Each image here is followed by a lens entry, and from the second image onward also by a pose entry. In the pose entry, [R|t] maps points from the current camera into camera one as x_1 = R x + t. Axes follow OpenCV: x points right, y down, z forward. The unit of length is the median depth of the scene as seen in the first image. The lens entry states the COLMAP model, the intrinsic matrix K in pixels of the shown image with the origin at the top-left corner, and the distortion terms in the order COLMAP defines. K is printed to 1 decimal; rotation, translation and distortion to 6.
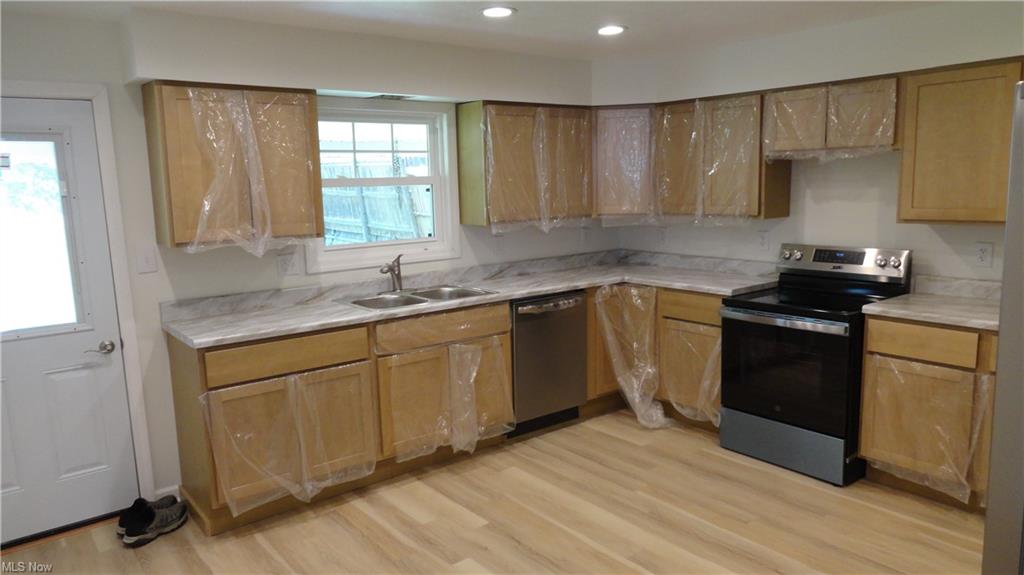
lens RADIAL K [[704.8, 0, 516.2], [0, 704.8, 288.0], [0, 0, 1]] dist [-0.005543, 0.007580]
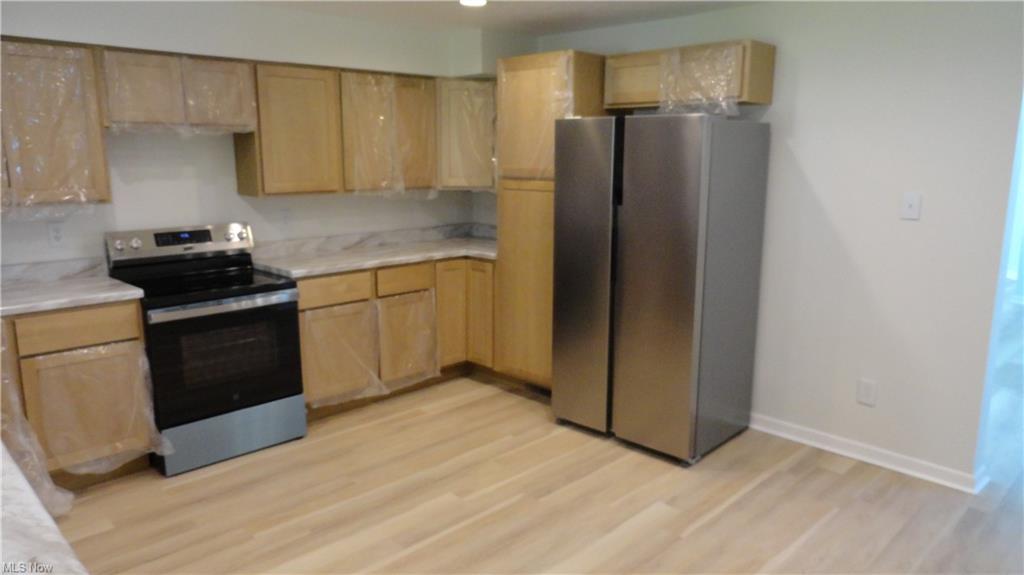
lens RADIAL K [[704.8, 0, 516.0], [0, 704.8, 286.6], [0, 0, 1]] dist [-0.005543, 0.007580]
pose [[-0.107832, -0.163220, 0.980679, -0.602491], [0.152161, 0.972099, 0.178523, -0.090310], [-0.982456, 0.168471, -0.079988, 0.705523]]
